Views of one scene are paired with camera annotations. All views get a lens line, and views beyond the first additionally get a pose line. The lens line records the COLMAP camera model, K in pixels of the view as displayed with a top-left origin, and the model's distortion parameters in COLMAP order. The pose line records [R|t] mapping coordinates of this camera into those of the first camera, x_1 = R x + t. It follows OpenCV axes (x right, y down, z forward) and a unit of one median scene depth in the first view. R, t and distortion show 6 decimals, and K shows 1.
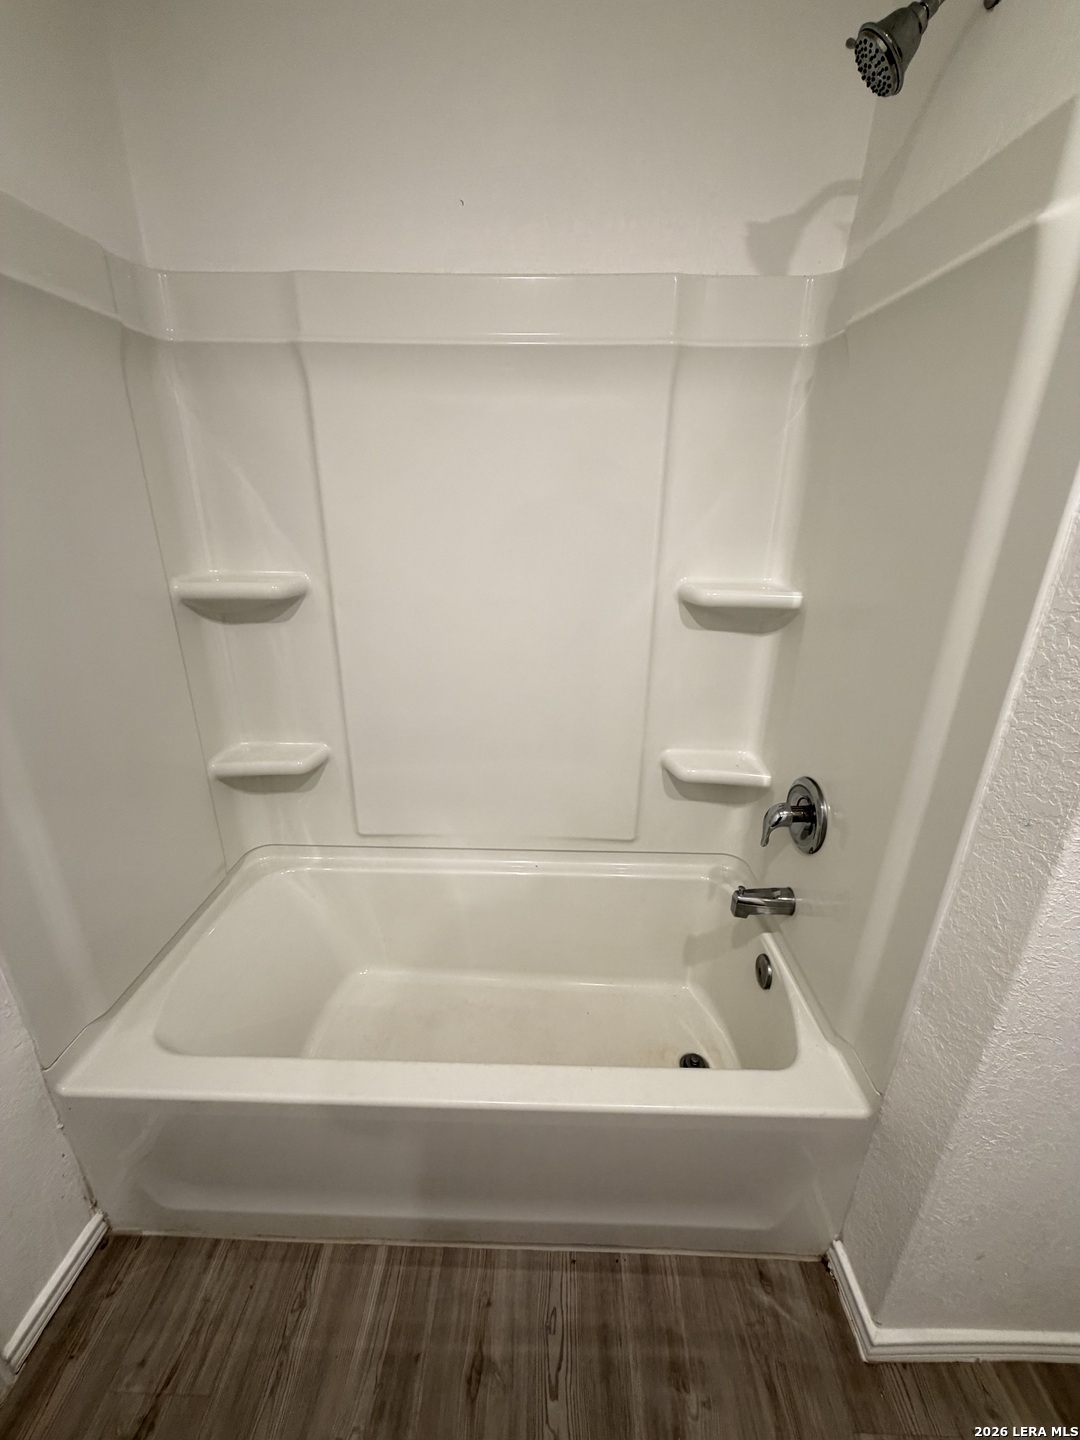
lens RADIAL K [[578.4, 0, 539.3], [0, 578.4, 713.9], [0, 0, 1]] dist [-0.000247, 0.000503]
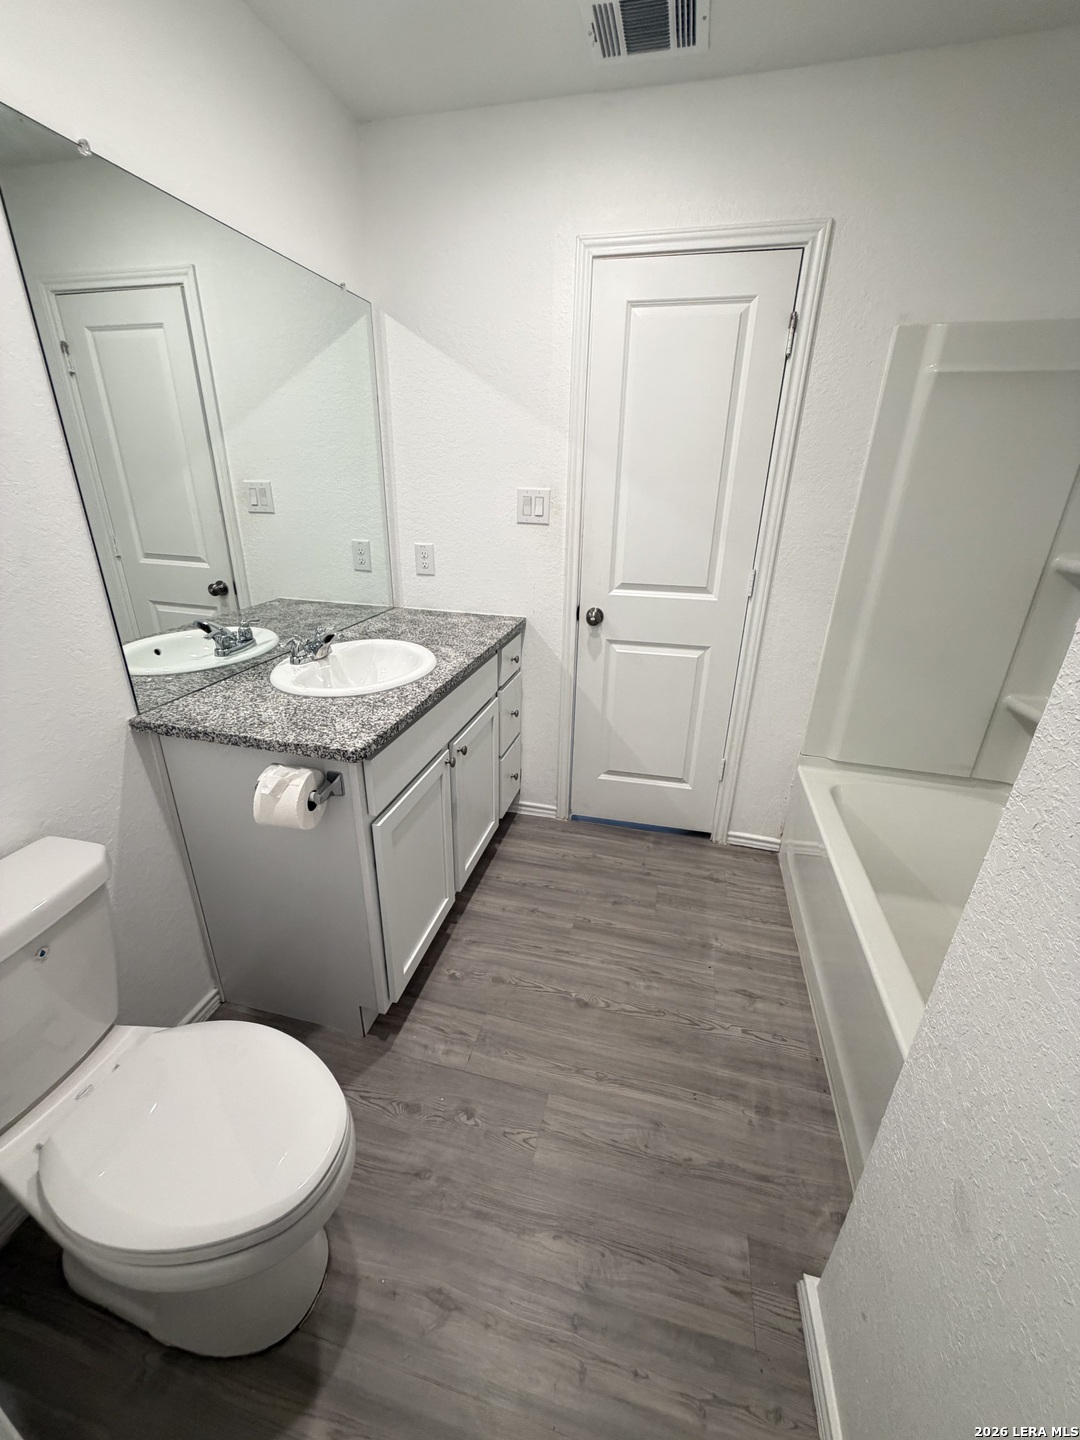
lens RADIAL K [[578.4, 0, 537.1], [0, 578.4, 717.9], [0, 0, 1]] dist [-0.000247, 0.000503]
pose [[-0.222814, 0.350392, -0.909714, 1.268989], [-0.372469, 0.831777, 0.411600, -0.019596], [0.900900, 0.430550, -0.054821, 0.169094]]
